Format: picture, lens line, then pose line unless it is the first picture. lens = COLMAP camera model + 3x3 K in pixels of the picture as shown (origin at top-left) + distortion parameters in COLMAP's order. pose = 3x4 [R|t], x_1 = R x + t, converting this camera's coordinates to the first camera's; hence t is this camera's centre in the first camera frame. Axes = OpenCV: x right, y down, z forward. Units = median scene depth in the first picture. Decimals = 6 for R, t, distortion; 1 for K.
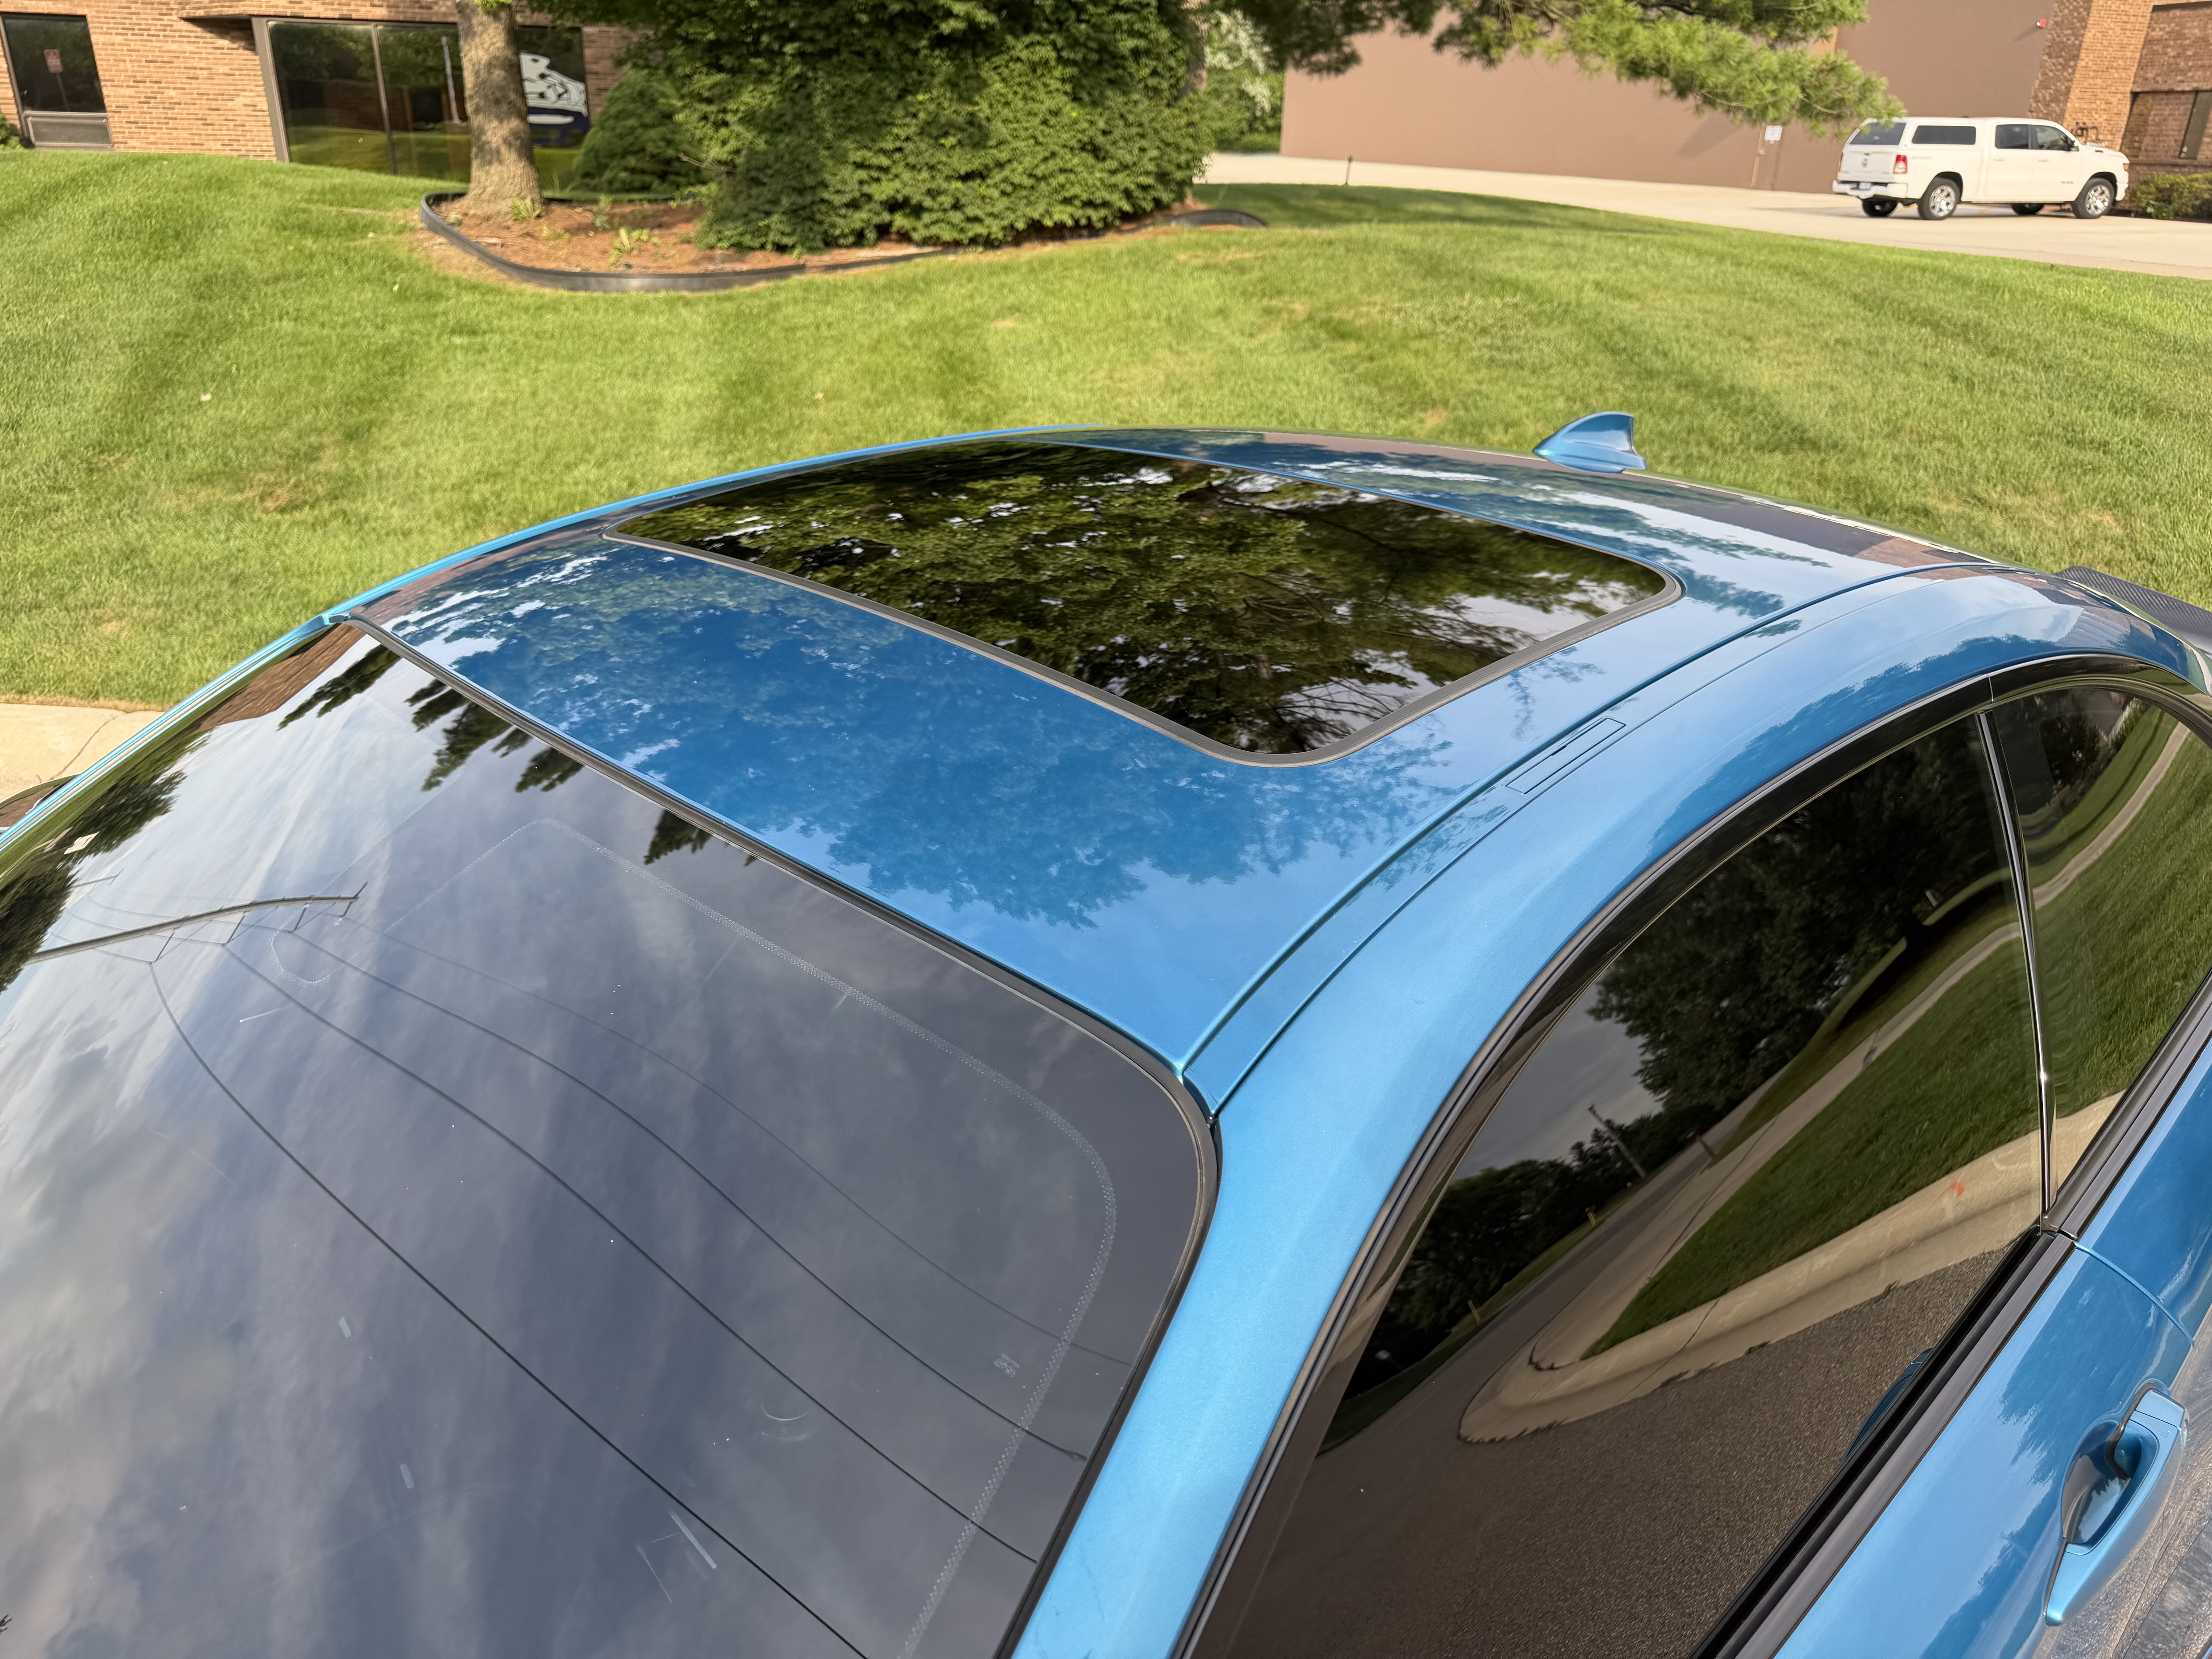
lens RADIAL K [[1584.8, 0, 1112.8], [0, 1584.8, 859.5], [0, 0, 1]] dist [-0.024671, 0.009918]
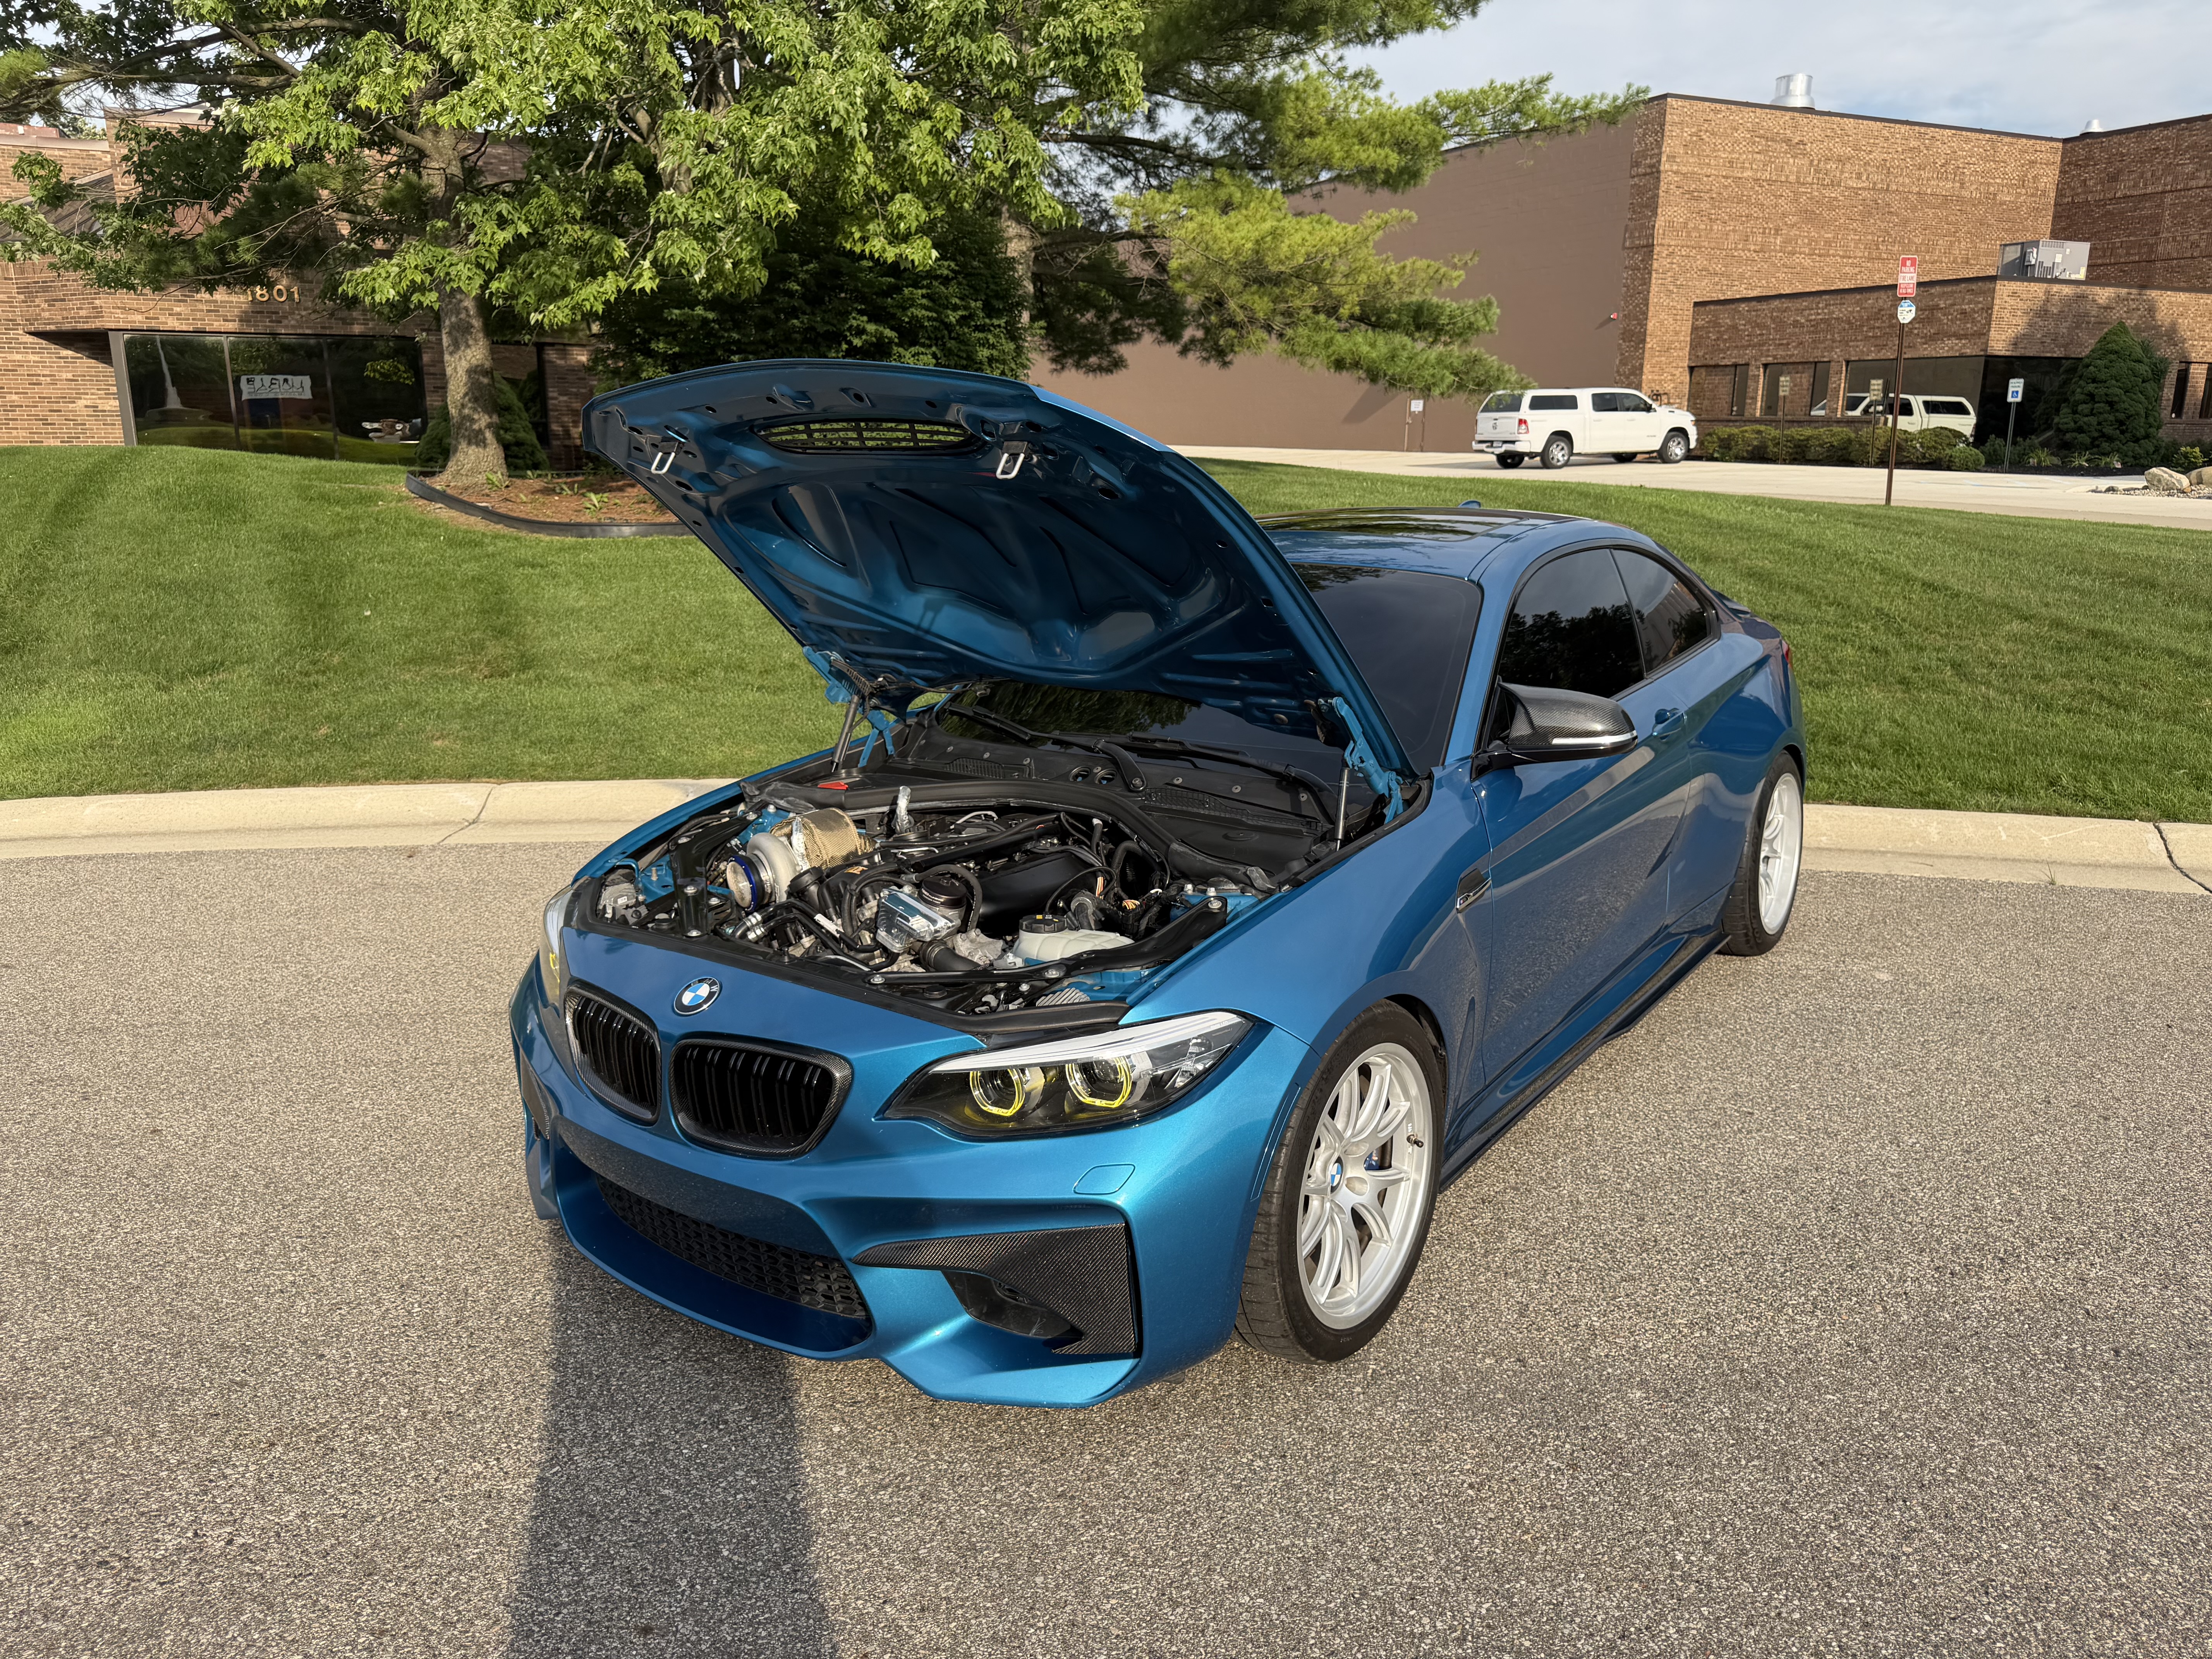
lens RADIAL K [[1564.5, 0, 1106.0], [0, 1564.5, 829.5], [0, 0, 1]] dist [-0.007298, 0.005581]
pose [[0.983484, -0.065507, 0.168725, -0.138568], [0.093628, 0.981920, -0.164521, 0.115194], [-0.154897, 0.177602, 0.971836, -0.247375]]
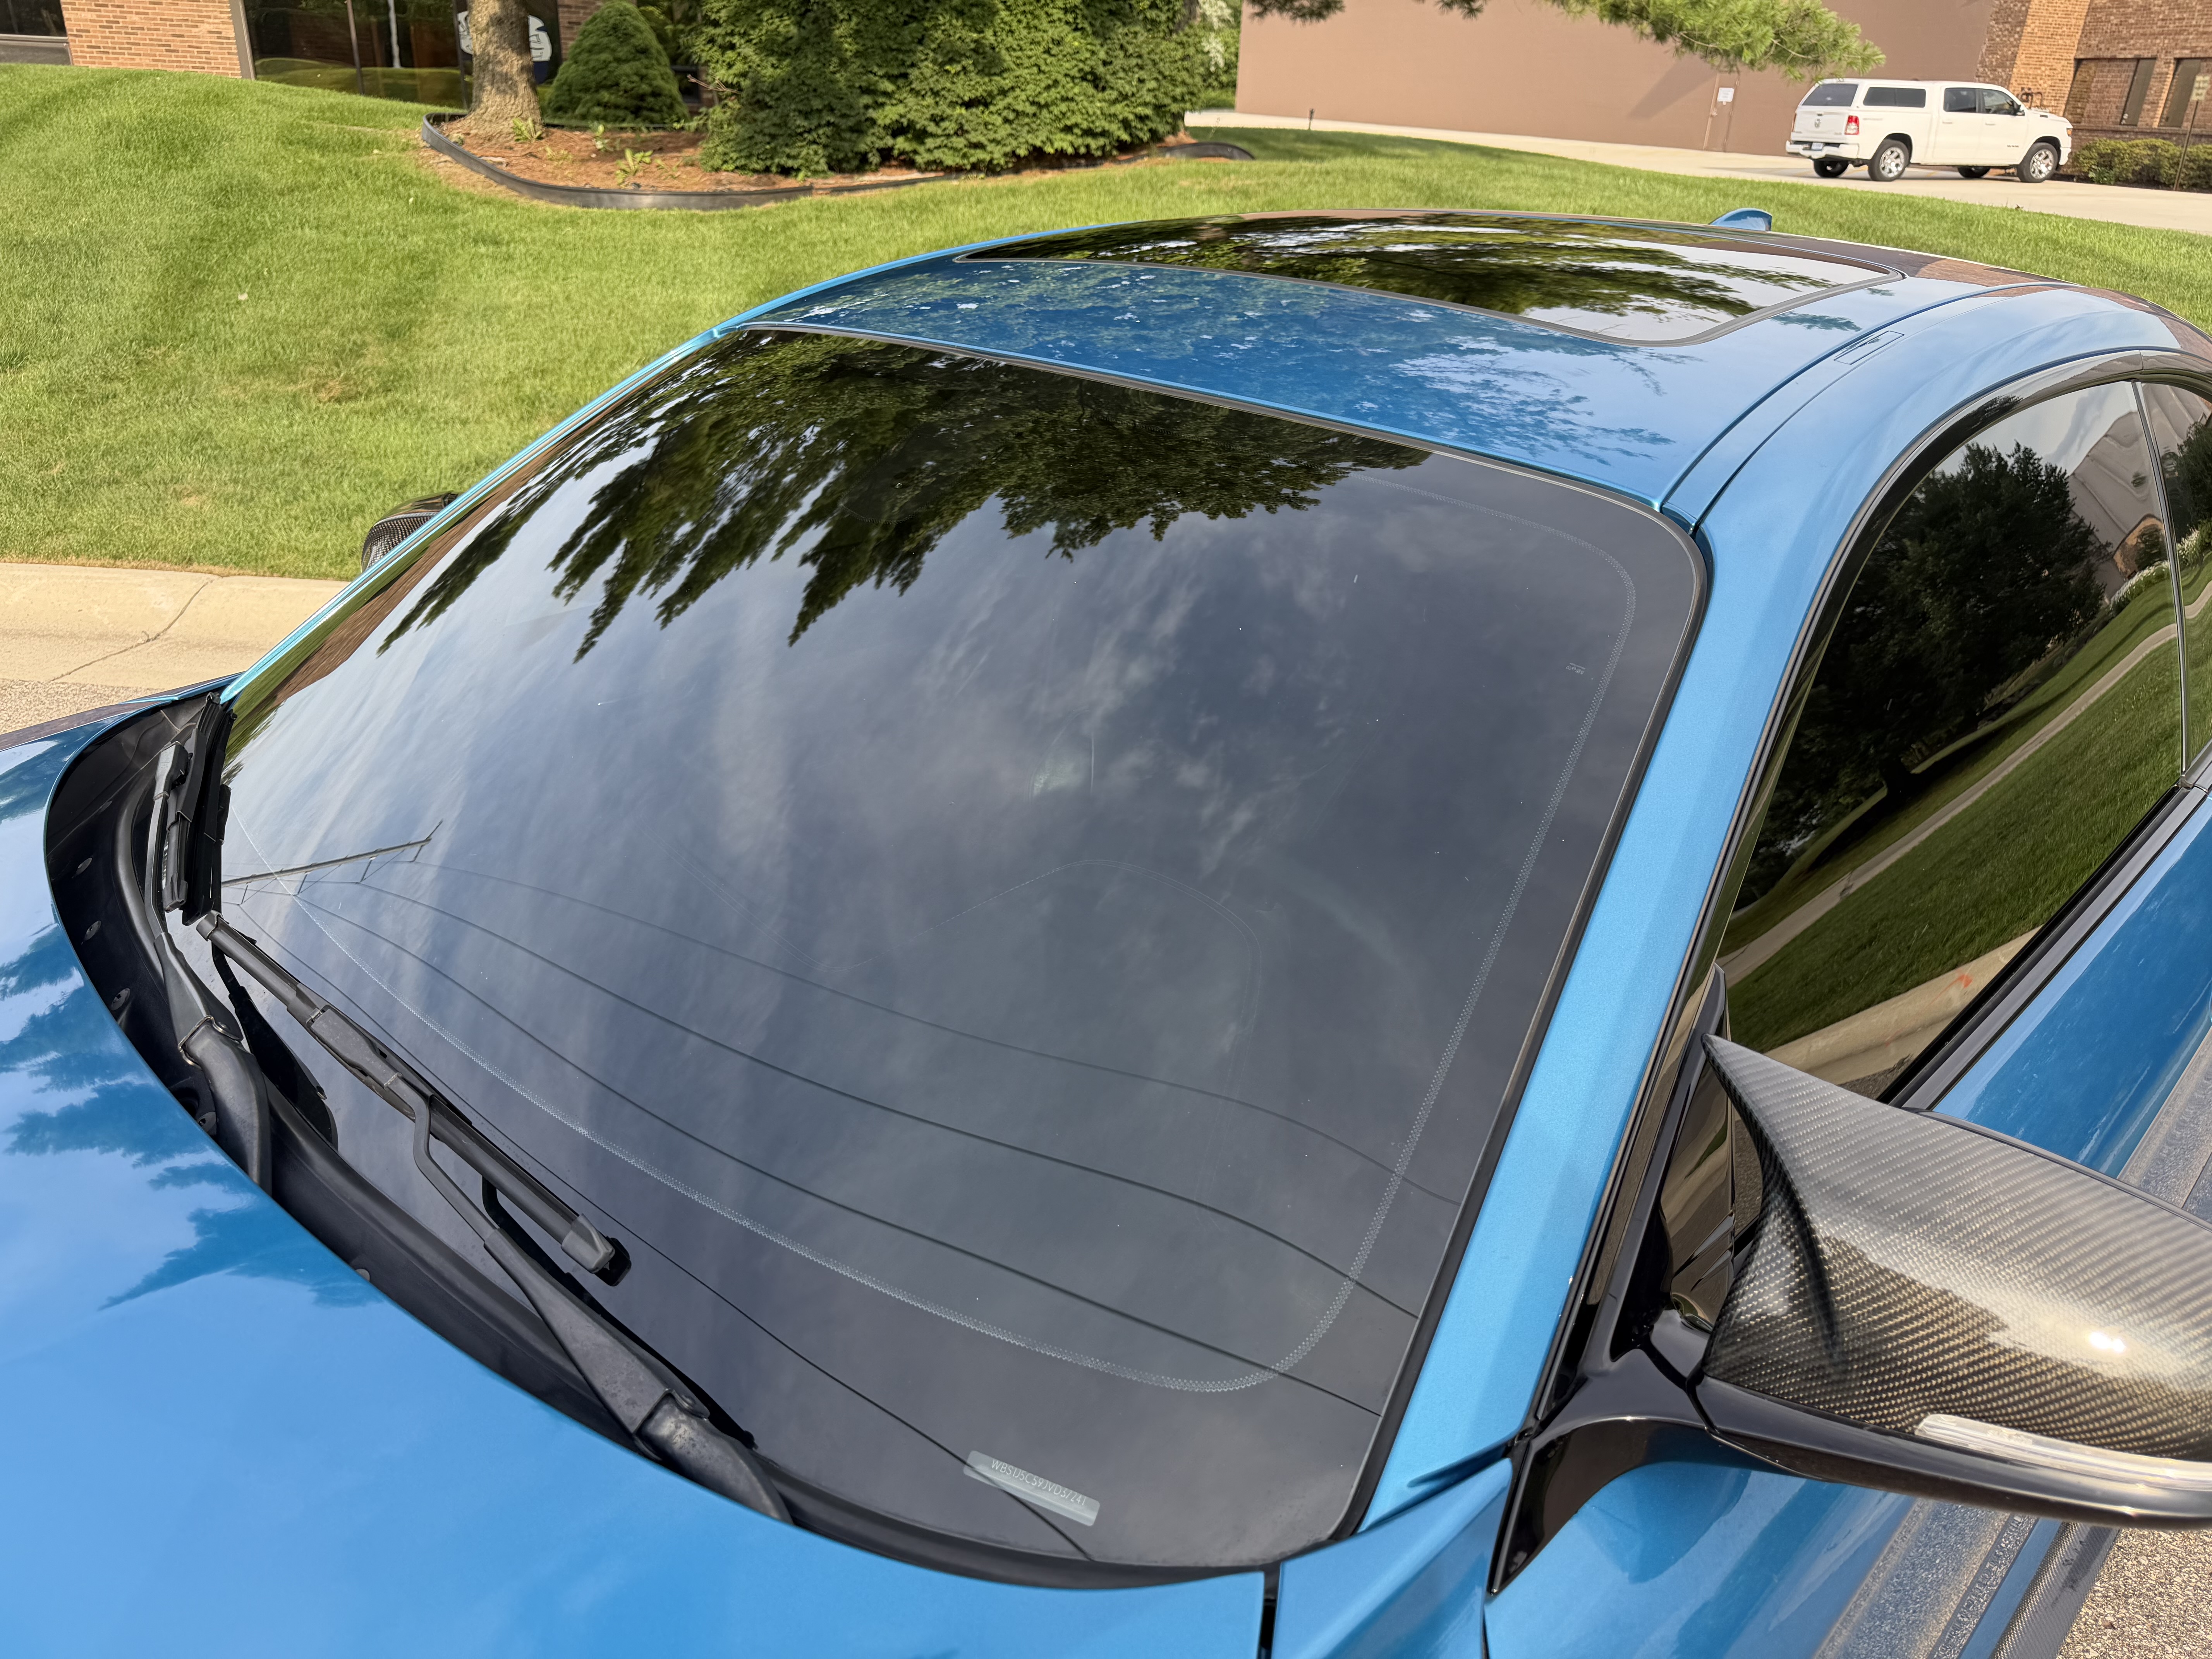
lens RADIAL K [[1588.3, 0, 1106.2], [0, 1588.3, 839.9], [0, 0, 1]] dist [-0.033131, 0.020534]
pose [[0.999513, 0.003545, 0.030989, -0.034823], [-0.003925, 0.999918, 0.012204, 0.029855], [-0.030944, -0.012320, 0.999445, -0.026529]]
